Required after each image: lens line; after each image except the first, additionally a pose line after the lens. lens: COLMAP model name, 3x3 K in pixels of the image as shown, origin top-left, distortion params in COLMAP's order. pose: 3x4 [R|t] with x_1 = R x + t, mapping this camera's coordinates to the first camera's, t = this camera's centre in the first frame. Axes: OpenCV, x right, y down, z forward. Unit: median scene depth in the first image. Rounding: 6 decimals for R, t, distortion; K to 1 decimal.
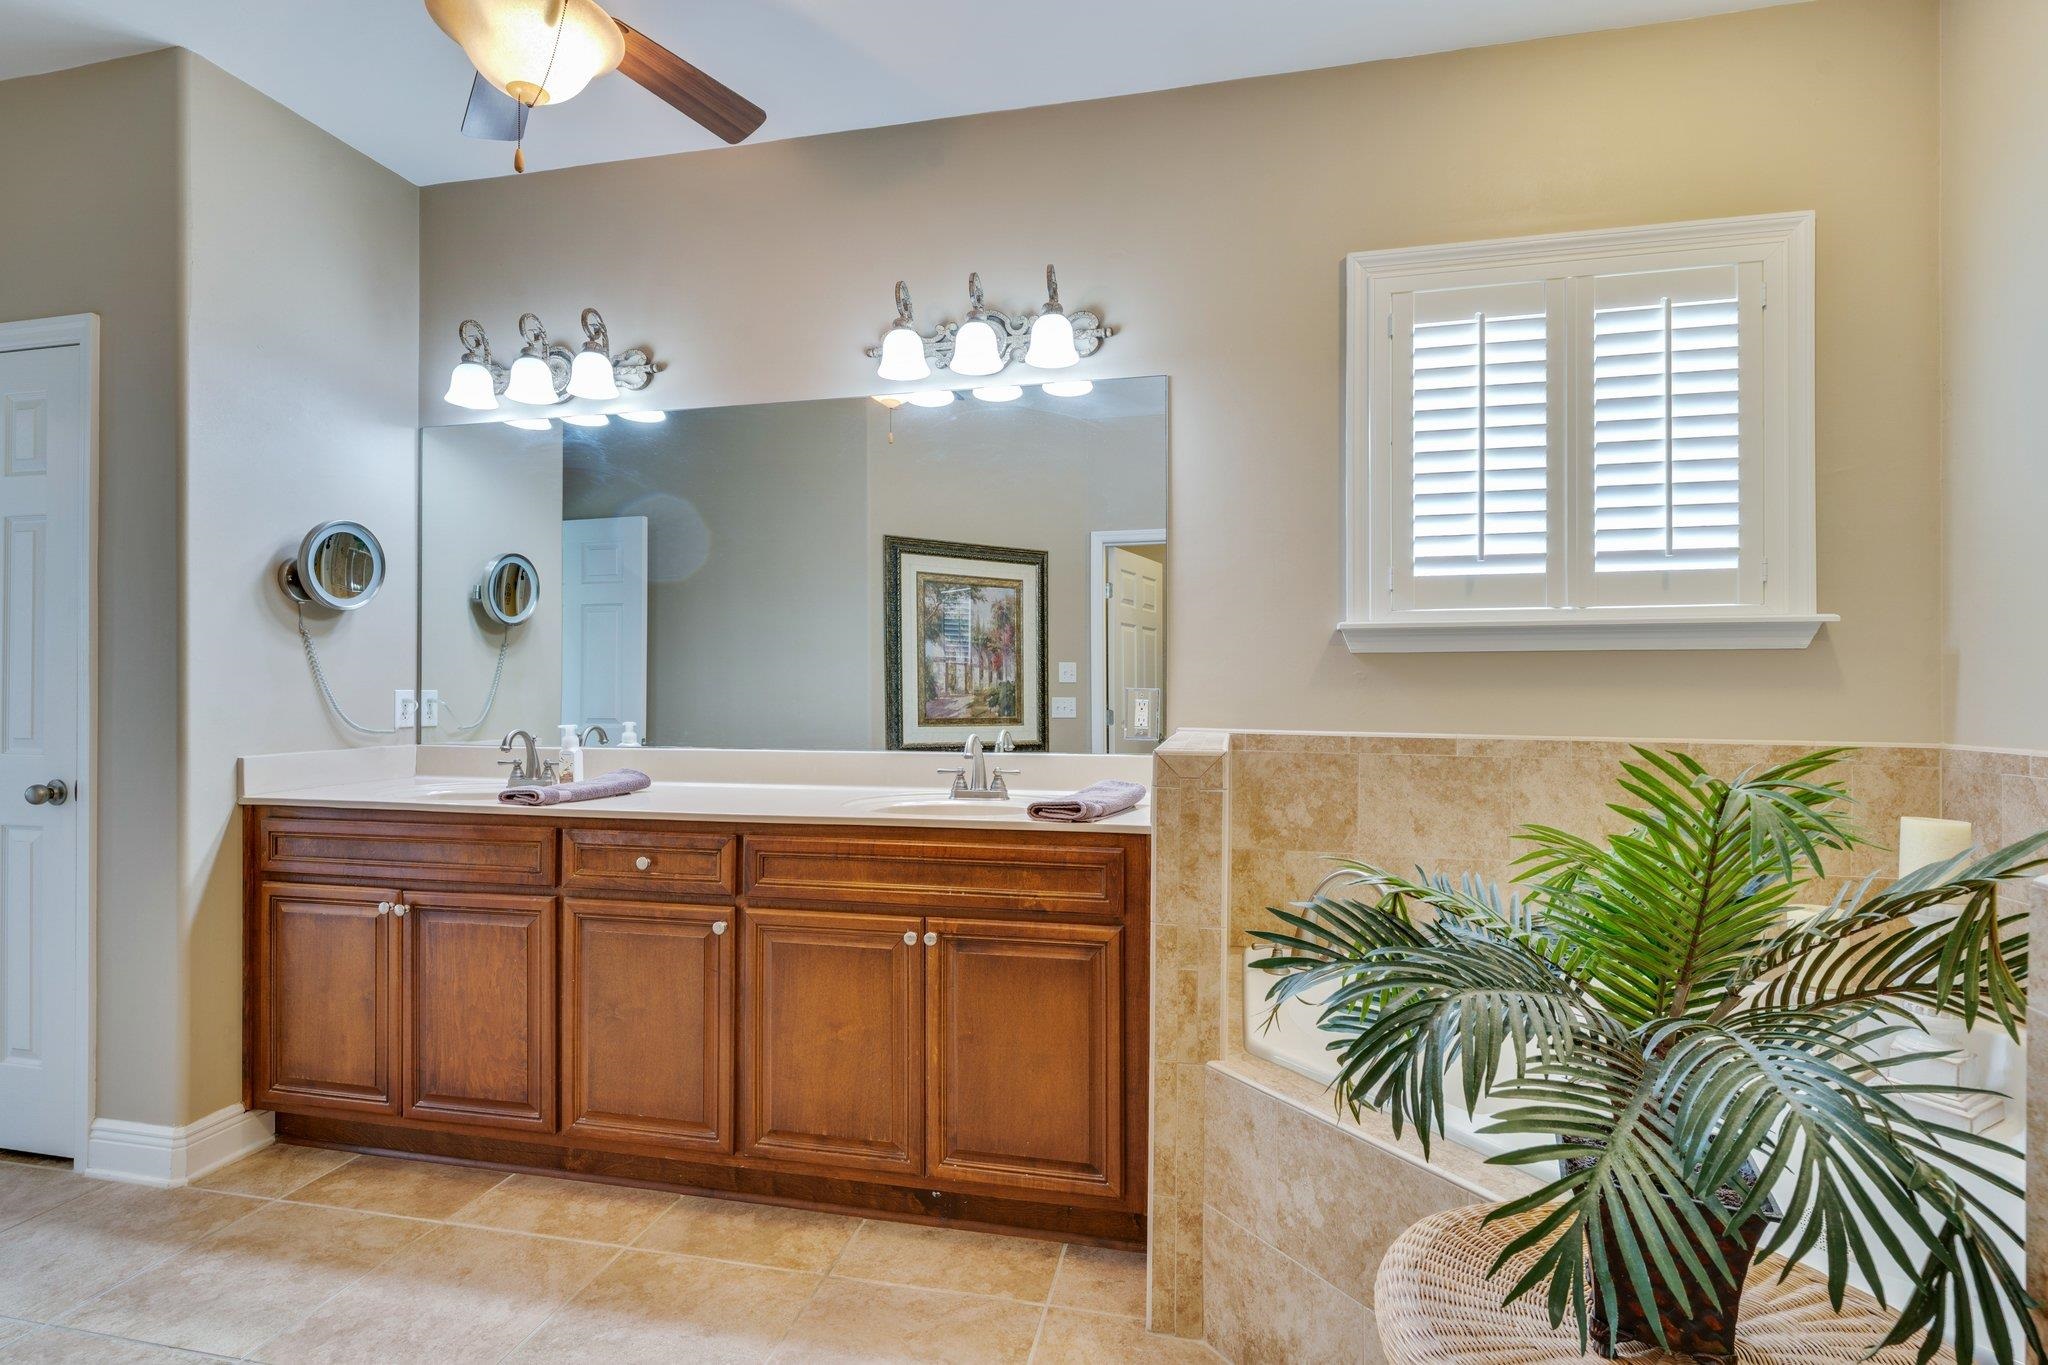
lens RADIAL K [[901.8, 0, 933.8], [0, 901.8, 681.6], [0, 0, 1]] dist [-0.001055, -0.000061]
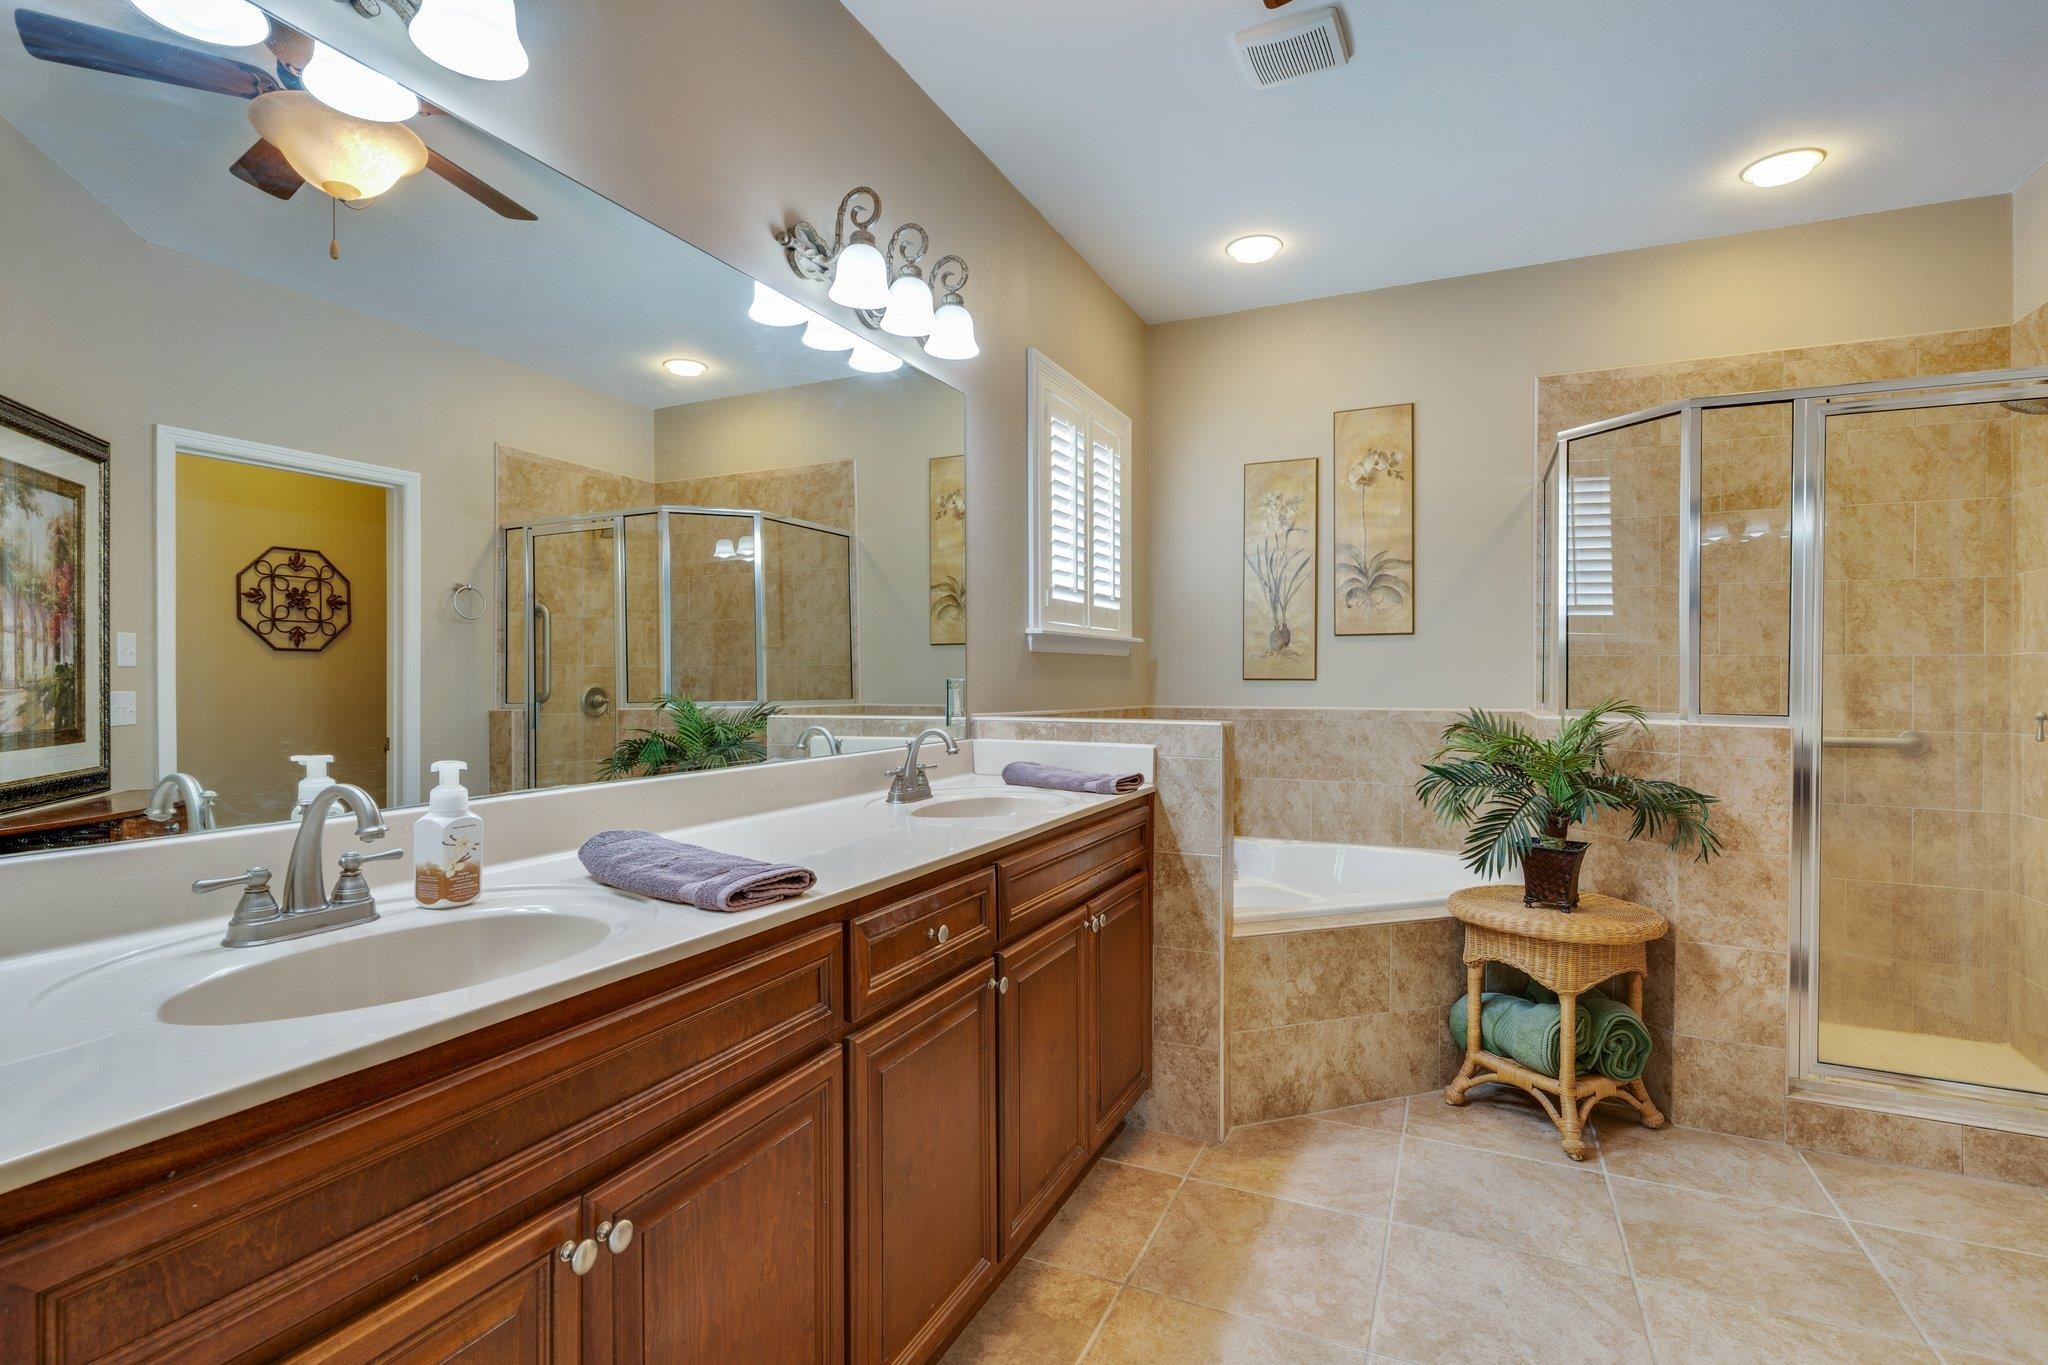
lens RADIAL K [[989.6, 0, 1024.0], [0, 989.6, 682.5], [0, 0, 1]] dist [0.017850, -0.000298]
pose [[0.212023, -0.004986, 0.977252, -0.403021], [-0.009372, 0.999931, 0.007135, 0.000723], [-0.977220, -0.010672, 0.211962, 0.299353]]
